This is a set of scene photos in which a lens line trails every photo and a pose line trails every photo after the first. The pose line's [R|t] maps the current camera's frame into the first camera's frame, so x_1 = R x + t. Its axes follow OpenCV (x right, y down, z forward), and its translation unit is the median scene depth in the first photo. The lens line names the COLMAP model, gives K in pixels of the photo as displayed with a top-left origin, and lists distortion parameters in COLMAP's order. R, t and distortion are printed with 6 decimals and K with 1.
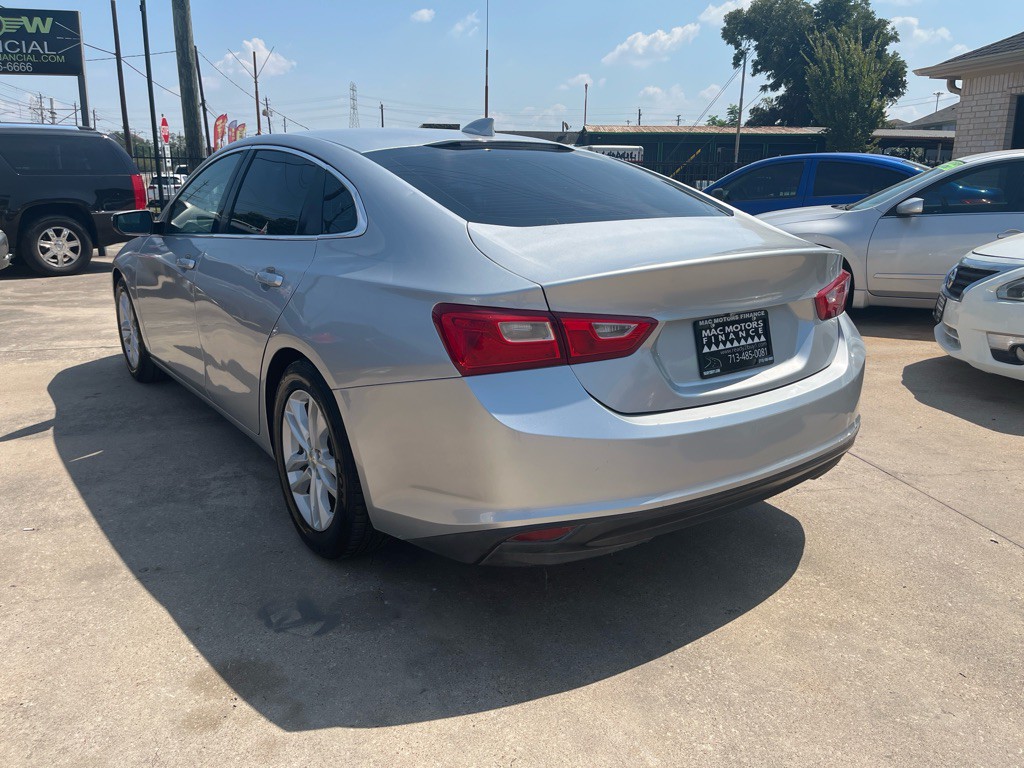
lens RADIAL K [[777.2, 0, 514.0], [0, 777.2, 384.1], [0, 0, 1]] dist [0.064958, -0.100434]
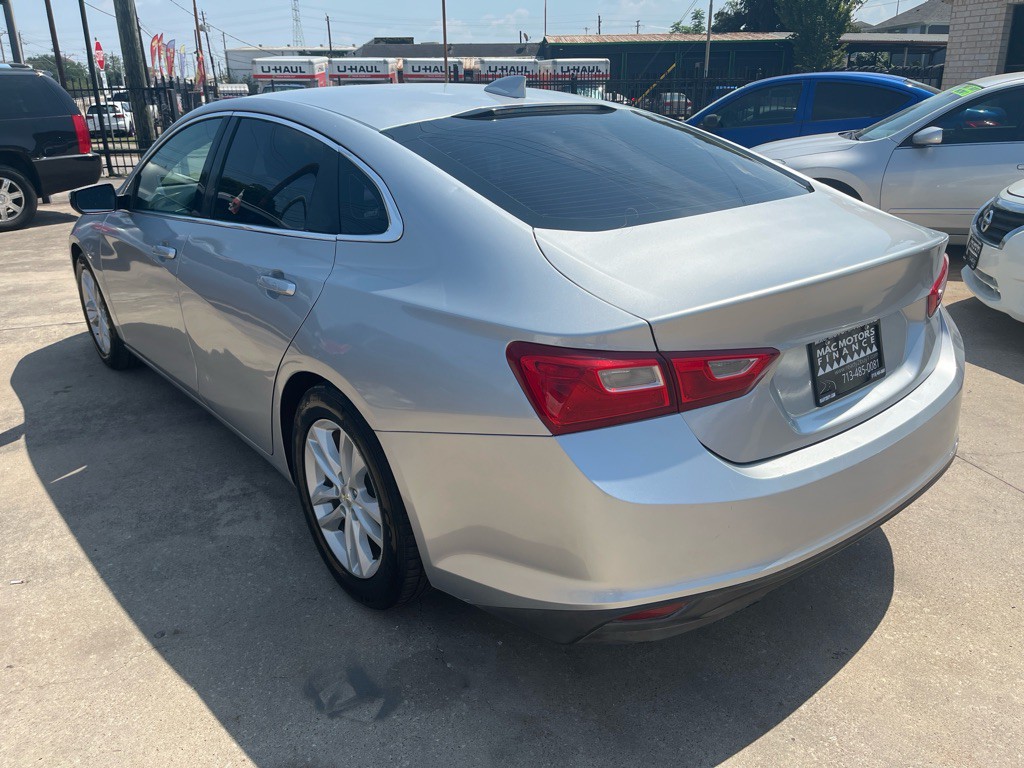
lens RADIAL K [[777.4, 0, 520.5], [0, 777.4, 384.2], [0, 0, 1]] dist [0.073573, -0.115891]
pose [[0.997829, -0.044762, 0.048315, -0.087032], [0.039721, 0.994125, 0.100684, -0.092850], [-0.052538, -0.098546, 0.993745, 0.120124]]
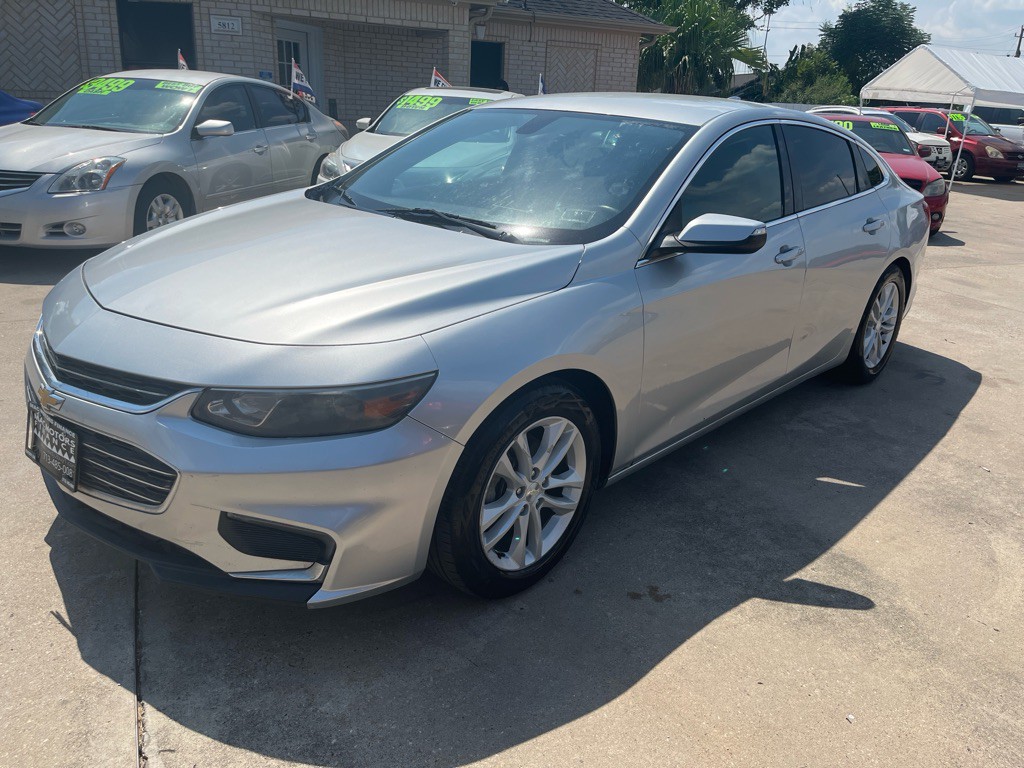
lens RADIAL K [[773.9, 0, 515.0], [0, 773.9, 382.4], [0, 0, 1]] dist [0.074748, -0.110092]
pose [[-0.191676, -0.343445, 0.919405, -1.432387], [0.205855, 0.901869, 0.379810, -0.497517], [-0.959627, 0.262065, -0.102167, 1.662244]]
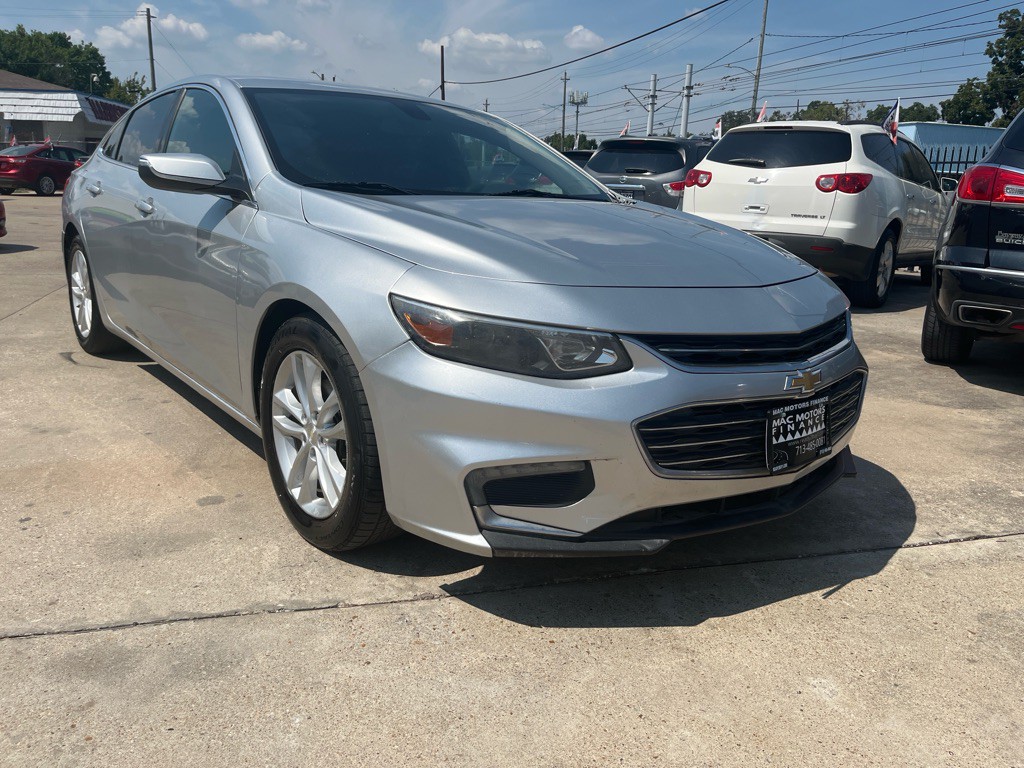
lens RADIAL K [[779.4, 0, 516.0], [0, 779.4, 381.5], [0, 0, 1]] dist [0.071363, -0.116177]
pose [[-0.997236, -0.034862, -0.065611, -0.437476], [-0.062453, 0.871686, 0.486069, -0.613945], [0.040247, 0.488823, -0.871454, 2.555928]]
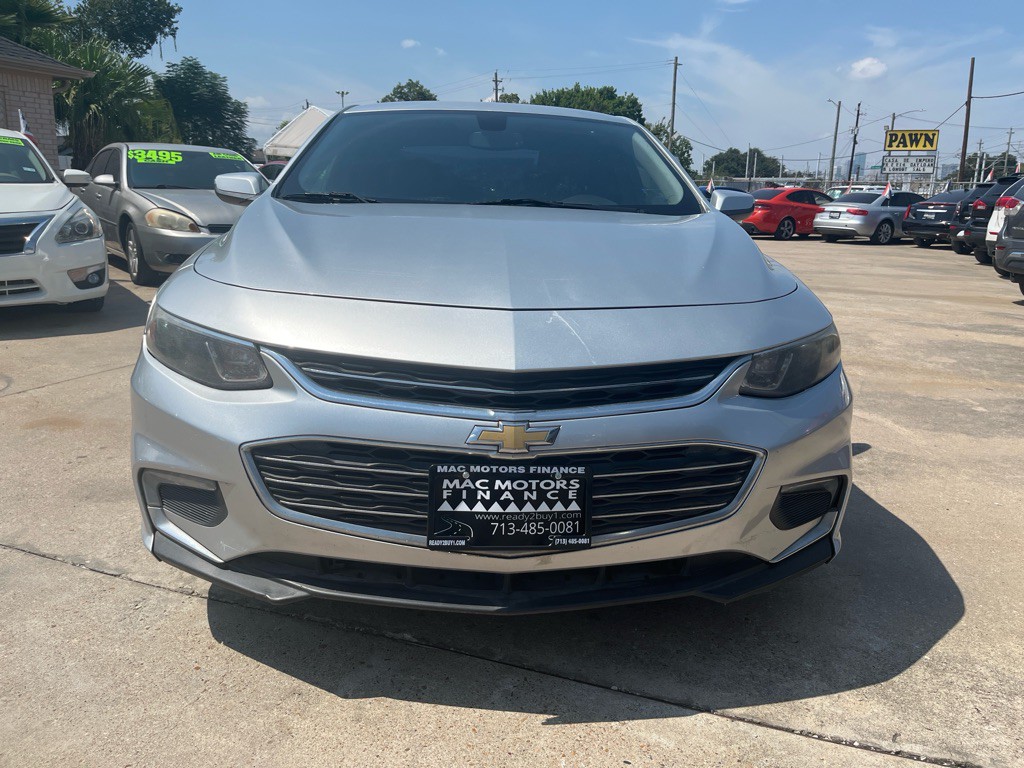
lens RADIAL K [[770.6, 0, 512.6], [0, 770.6, 387.3], [0, 0, 1]] dist [0.088365, -0.130989]
pose [[-0.840481, -0.155738, 0.518977, -0.968966], [0.109759, 0.889012, 0.444534, -0.550580], [-0.530608, 0.430585, -0.730104, 2.328508]]
